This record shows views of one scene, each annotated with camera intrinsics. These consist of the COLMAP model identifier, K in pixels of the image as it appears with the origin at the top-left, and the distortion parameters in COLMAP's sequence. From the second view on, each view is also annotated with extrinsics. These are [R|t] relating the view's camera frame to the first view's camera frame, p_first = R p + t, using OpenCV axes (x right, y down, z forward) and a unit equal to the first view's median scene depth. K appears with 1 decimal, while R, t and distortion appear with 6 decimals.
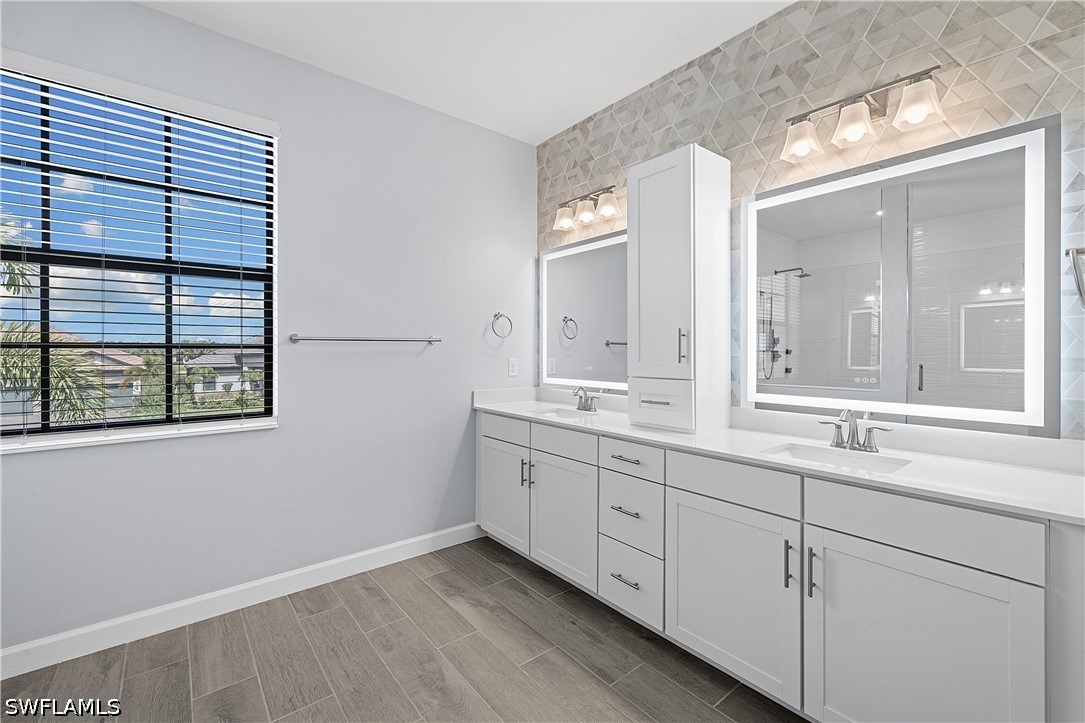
lens RADIAL K [[459.8, 0, 539.1], [0, 459.8, 342.5], [0, 0, 1]] dist [0.008756, -0.000270]
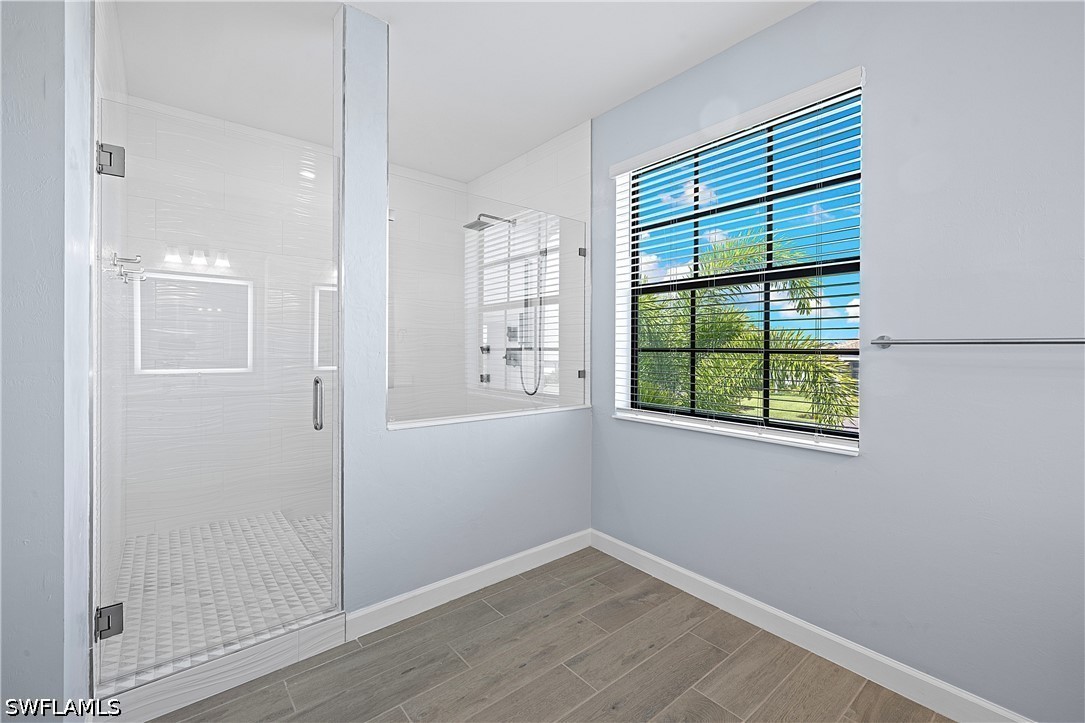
lens RADIAL K [[451.0, 0, 543.5], [0, 451.0, 355.3], [0, 0, 1]] dist [0.000168, 0.000059]
pose [[0.017310, 0.009558, -0.999804, 0.206319], [-0.003369, 0.999949, 0.009501, 0.009022], [0.999844, 0.003204, 0.017342, 0.511967]]
